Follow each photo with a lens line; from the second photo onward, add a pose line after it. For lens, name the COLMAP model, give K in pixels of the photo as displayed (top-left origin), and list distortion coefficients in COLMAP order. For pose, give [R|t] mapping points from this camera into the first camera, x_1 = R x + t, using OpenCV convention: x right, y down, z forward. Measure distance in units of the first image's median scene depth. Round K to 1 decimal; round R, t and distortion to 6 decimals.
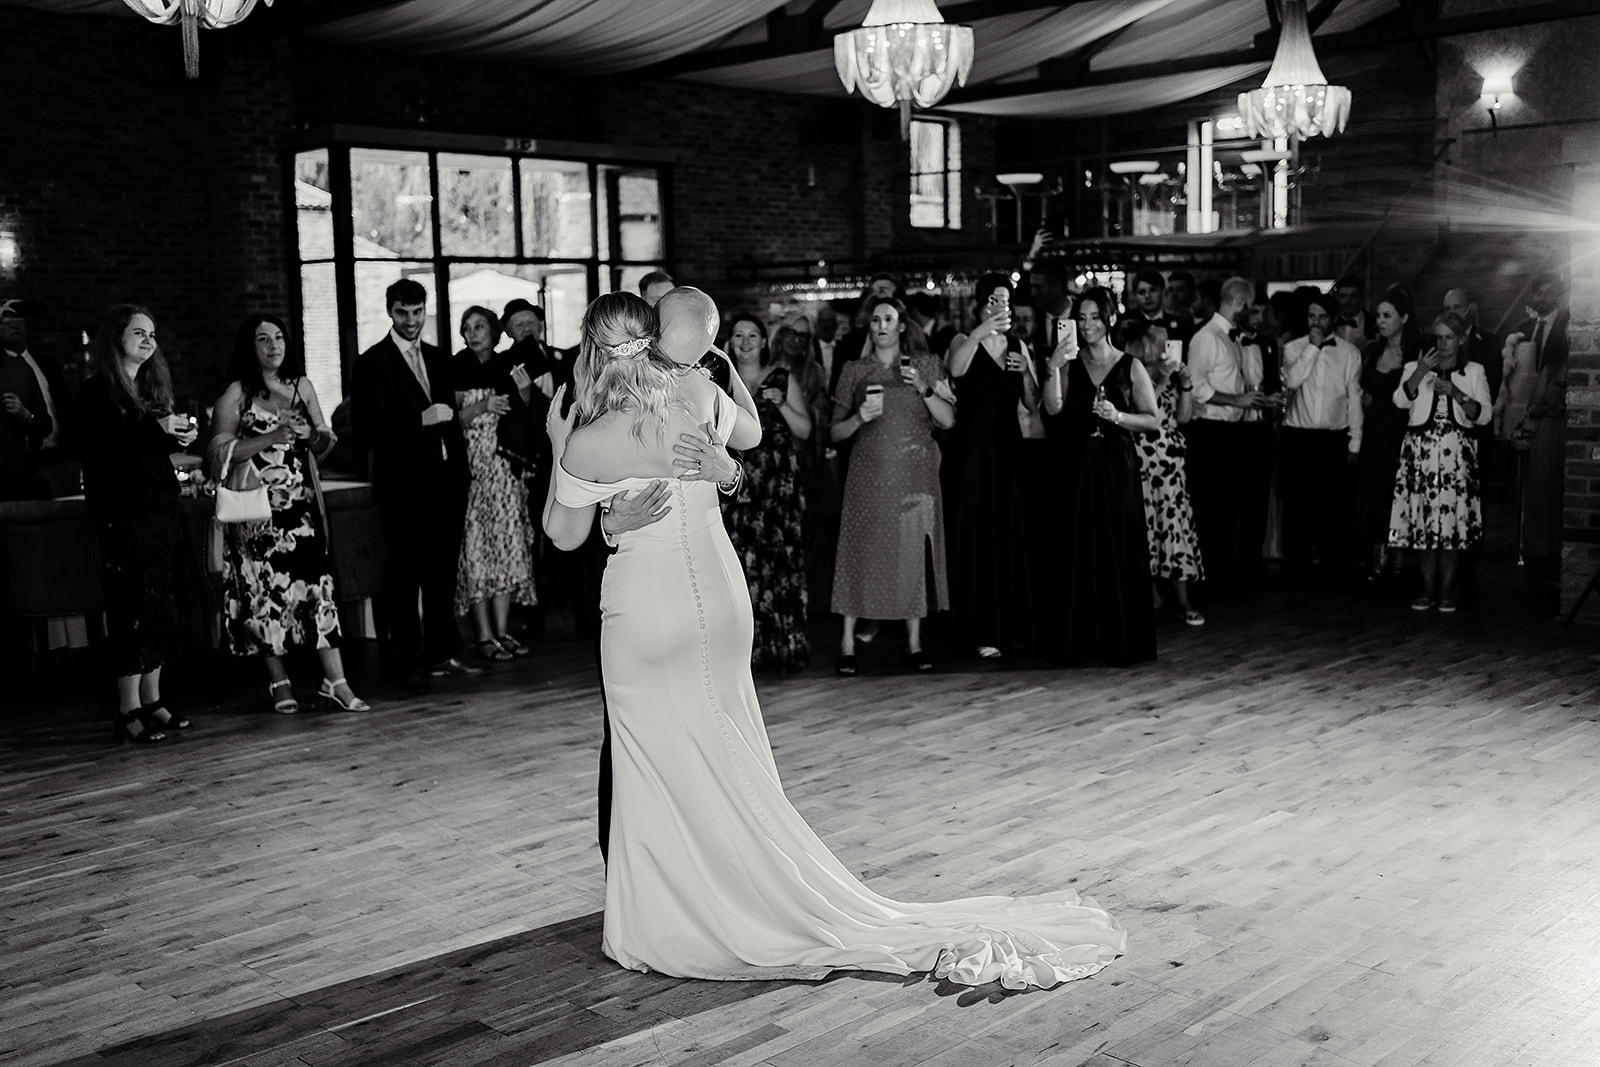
lens RADIAL K [[1688.8, 0, 767.6], [0, 1688.8, 529.0], [0, 0, 1]] dist [-0.004955, 0.006219]
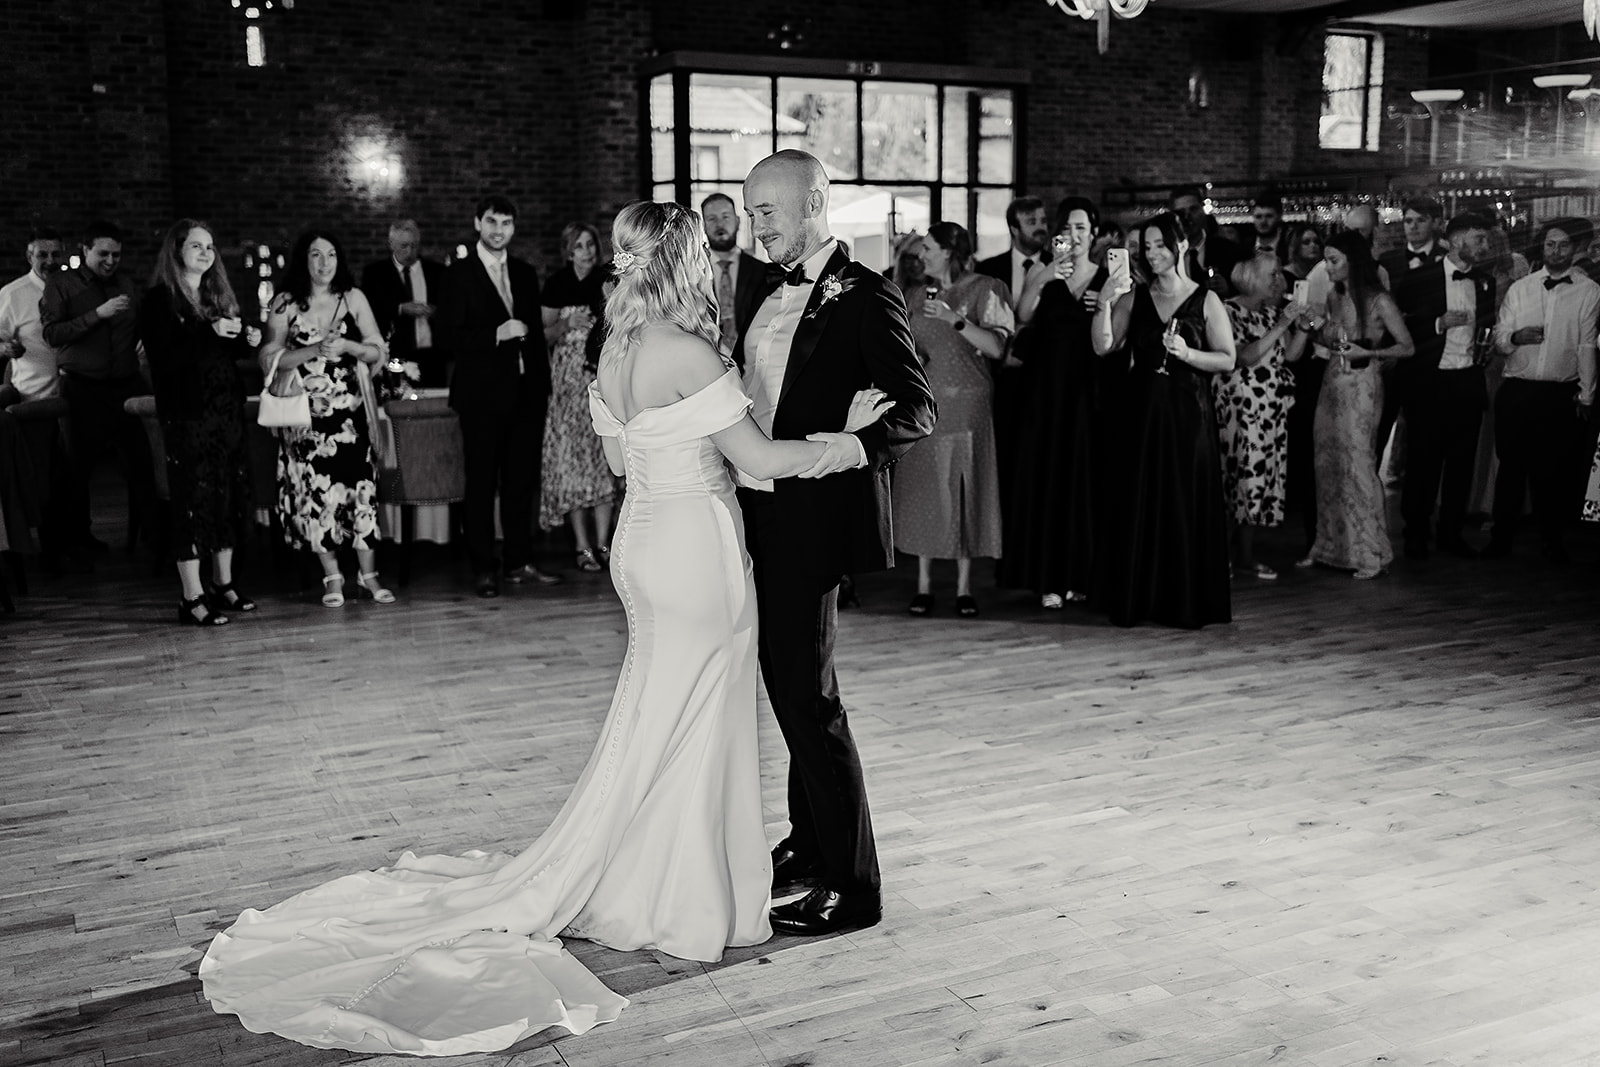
lens RADIAL K [[1616.8, 0, 775.7], [0, 1616.8, 536.1], [0, 0, 1]] dist [-0.007297, 0.010765]
pose [[0.949569, 0.069726, -0.305707, 0.266850], [-0.052261, 0.996519, 0.064956, -0.014684], [0.309172, -0.045704, 0.949907, 0.099194]]
